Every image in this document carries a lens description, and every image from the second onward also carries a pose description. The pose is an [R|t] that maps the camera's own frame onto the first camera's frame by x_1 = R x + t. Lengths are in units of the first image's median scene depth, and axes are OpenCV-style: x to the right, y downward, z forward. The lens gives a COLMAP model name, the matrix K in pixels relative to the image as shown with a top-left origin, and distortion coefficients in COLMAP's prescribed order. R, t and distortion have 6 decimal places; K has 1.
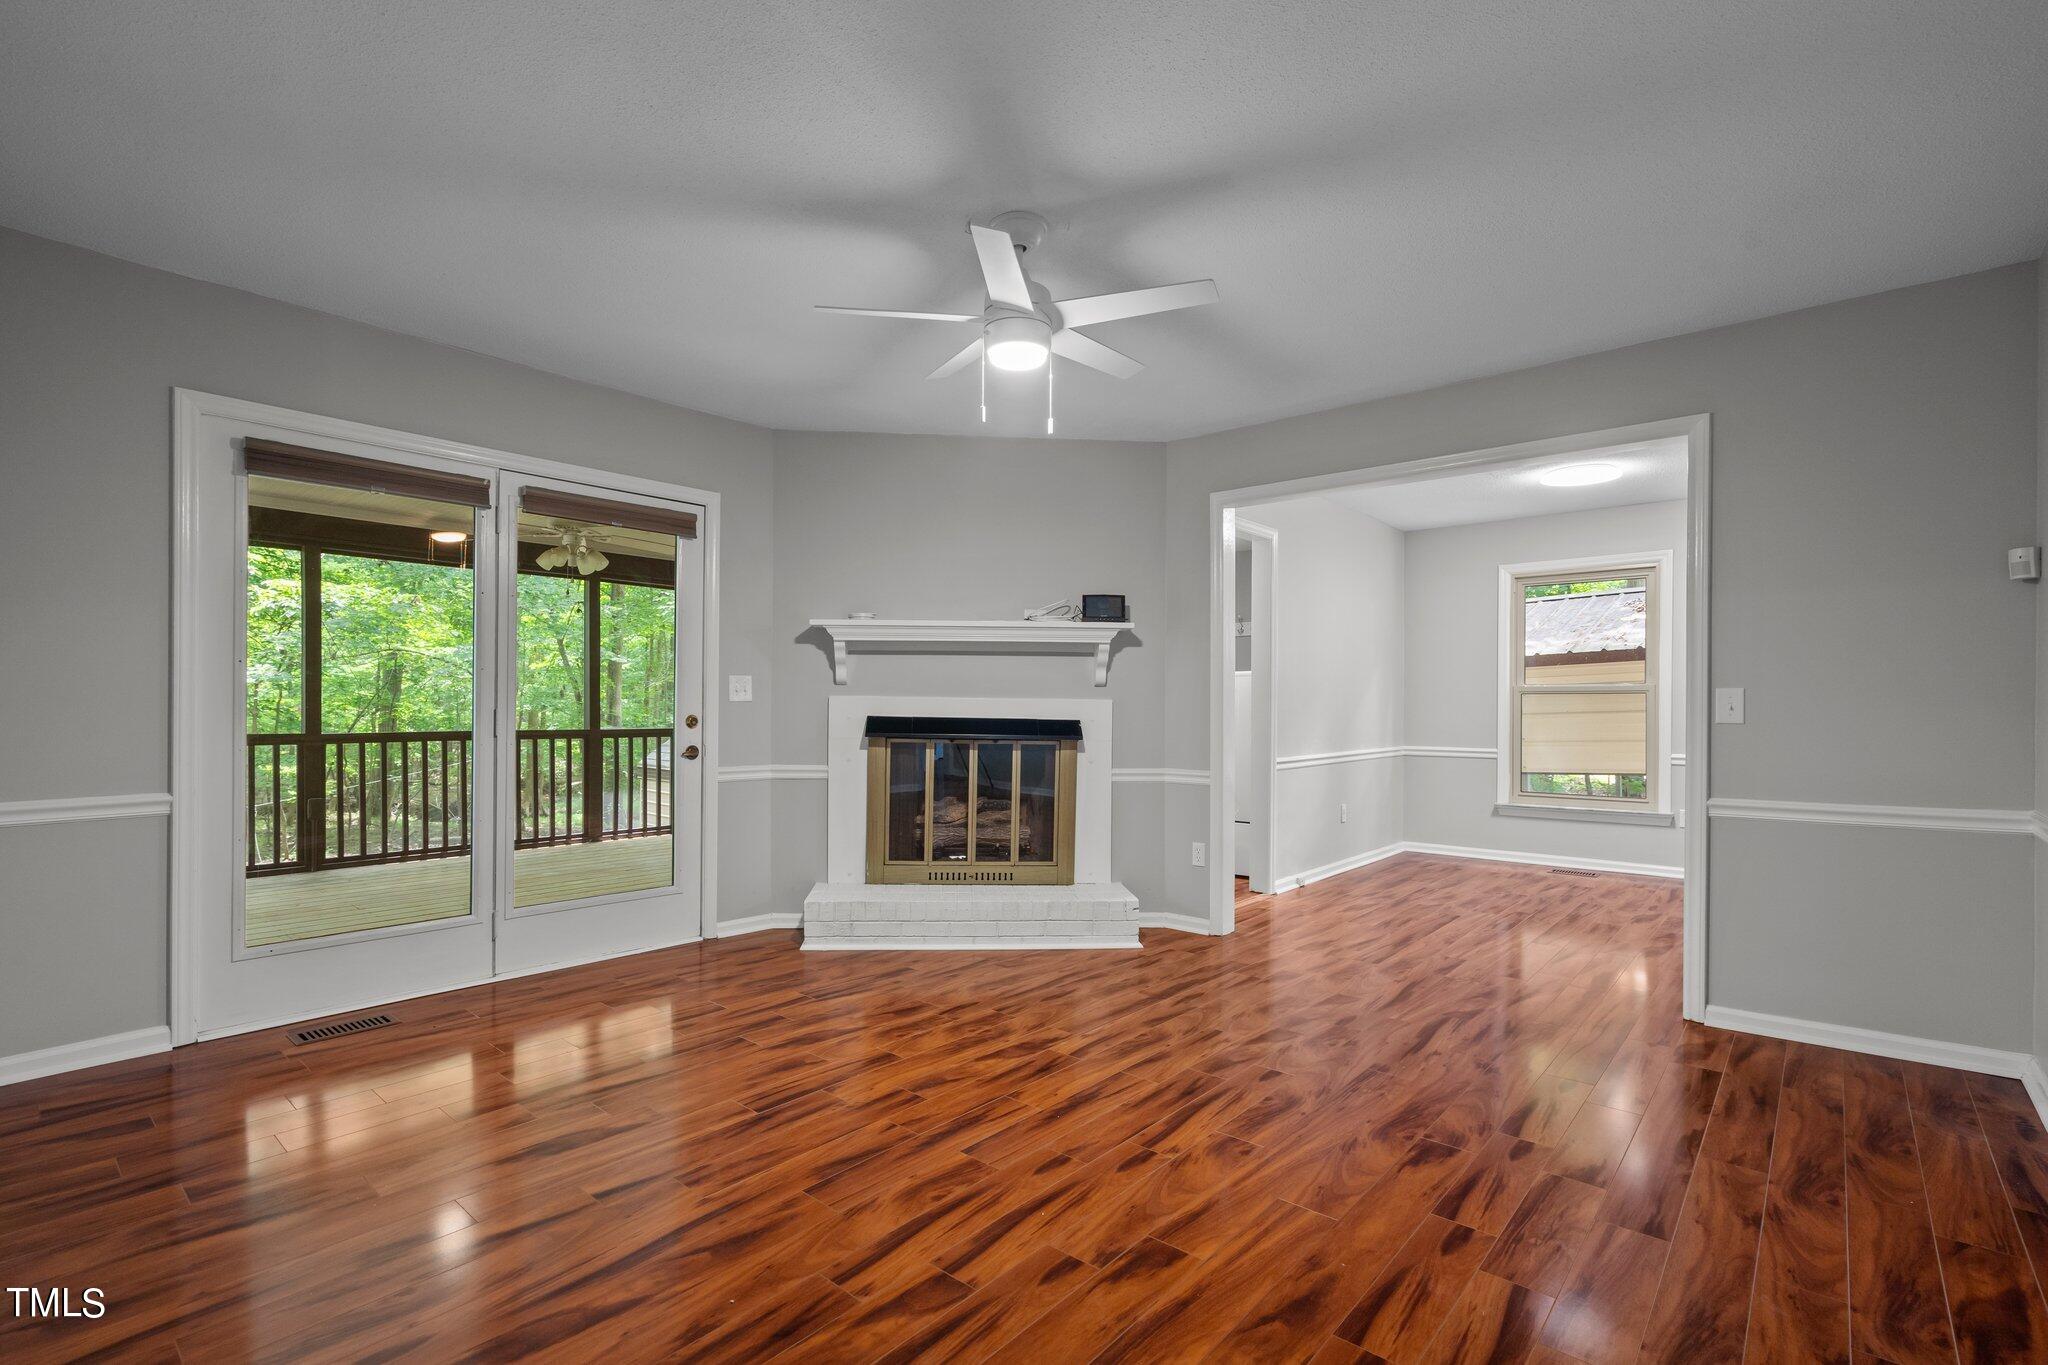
lens RADIAL K [[950.2, 0, 1021.7], [0, 950.2, 699.5], [0, 0, 1]] dist [-0.003349, 0.002448]
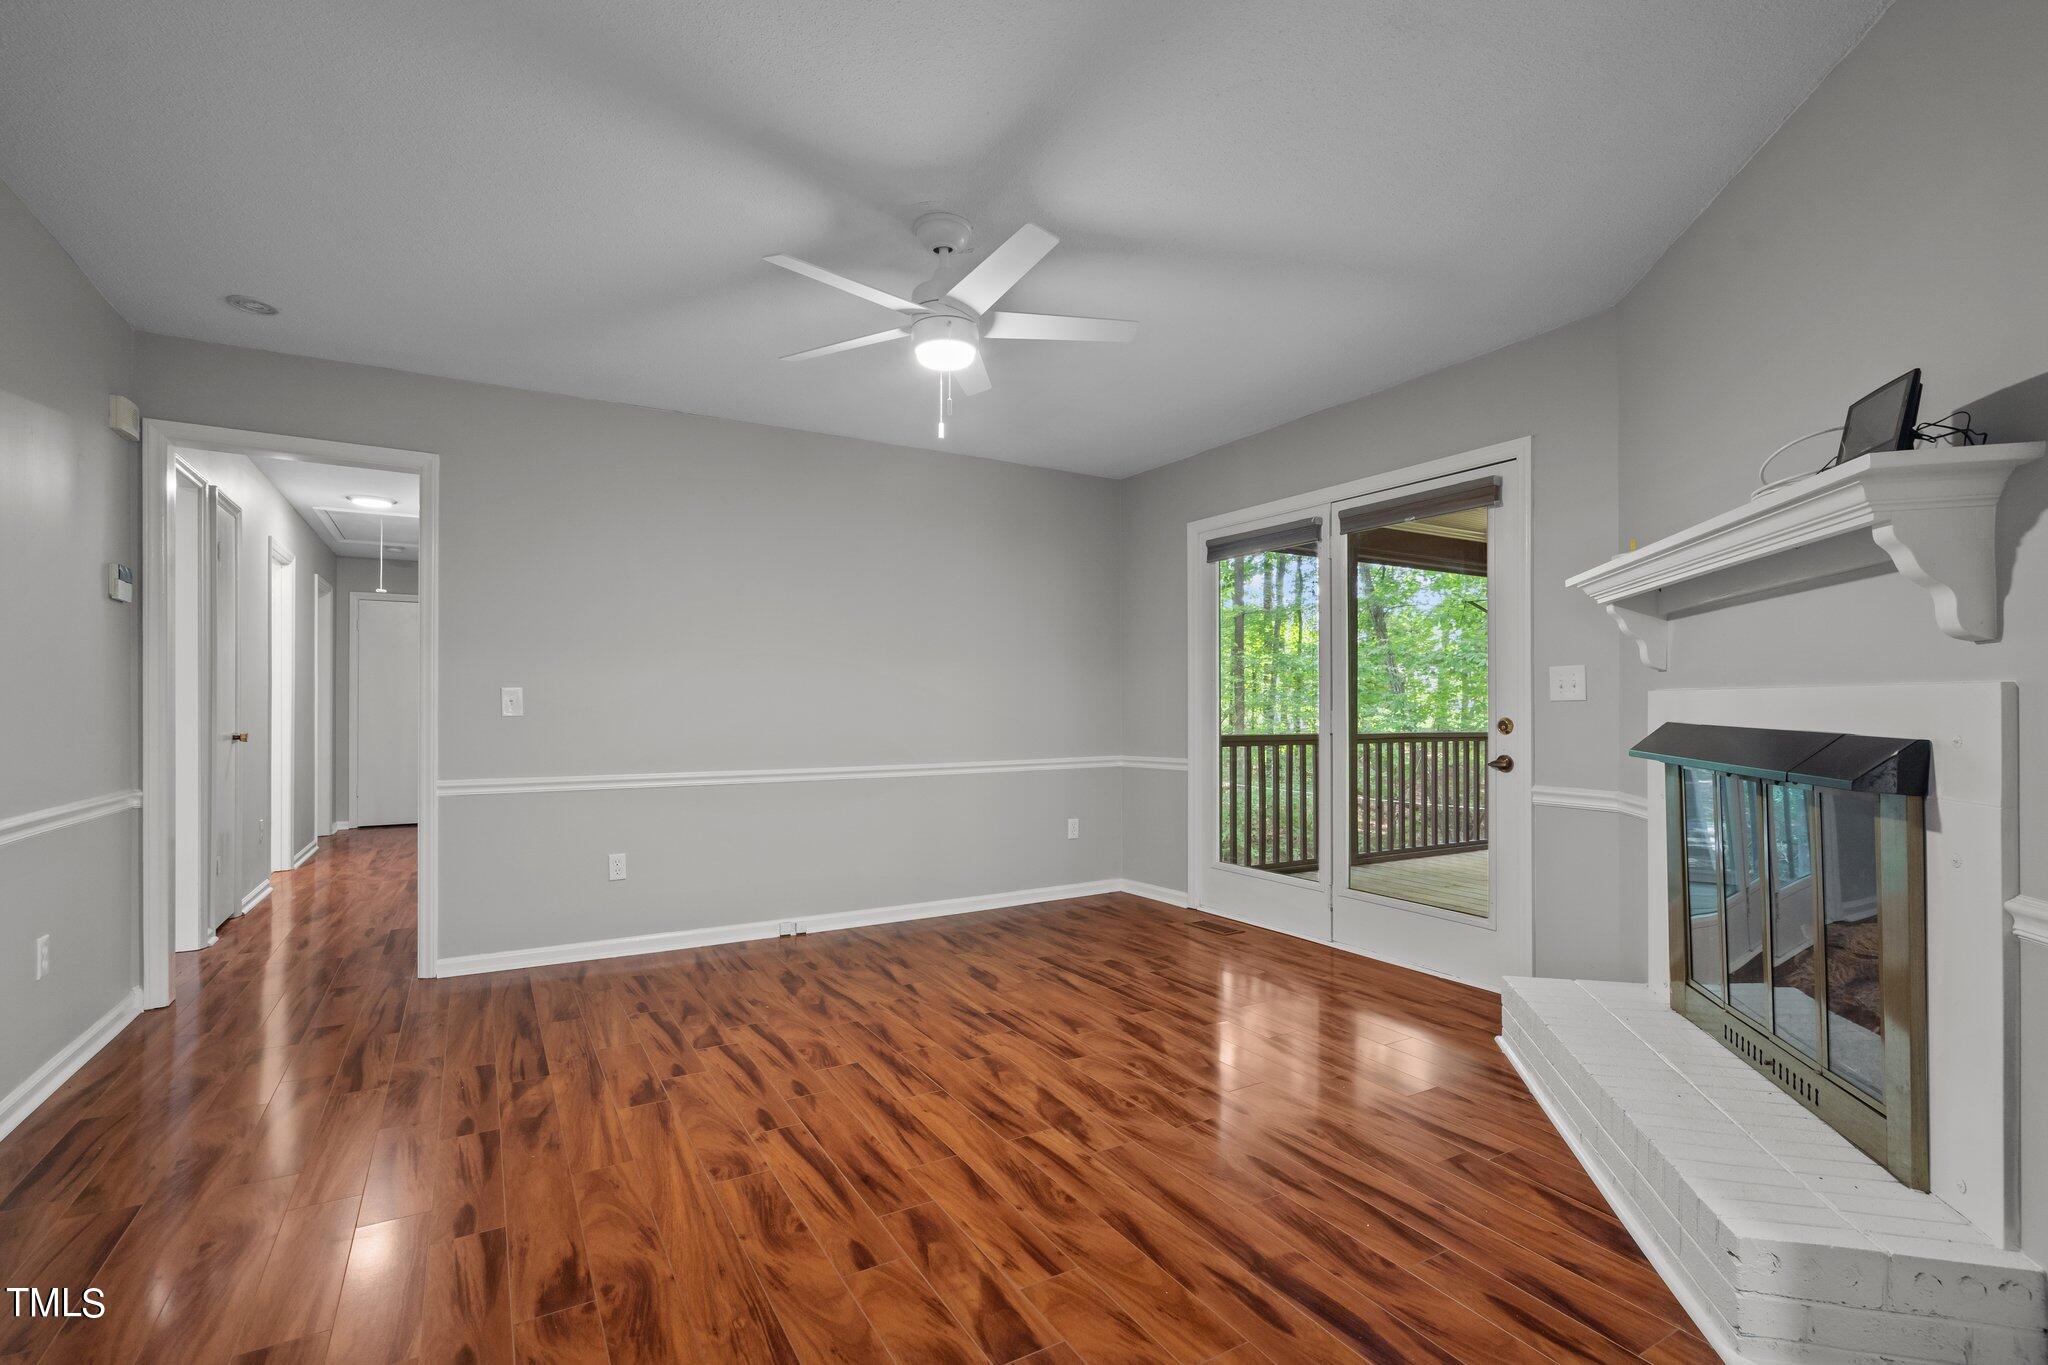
lens RADIAL K [[950.2, 0, 1022.9], [0, 950.2, 694.9], [0, 0, 1]] dist [-0.003349, 0.002448]
pose [[-0.333216, -0.017820, -0.942682, 0.834886], [0.006221, 0.999758, -0.021098, 0.016397], [0.942830, -0.012895, -0.333025, 1.296123]]
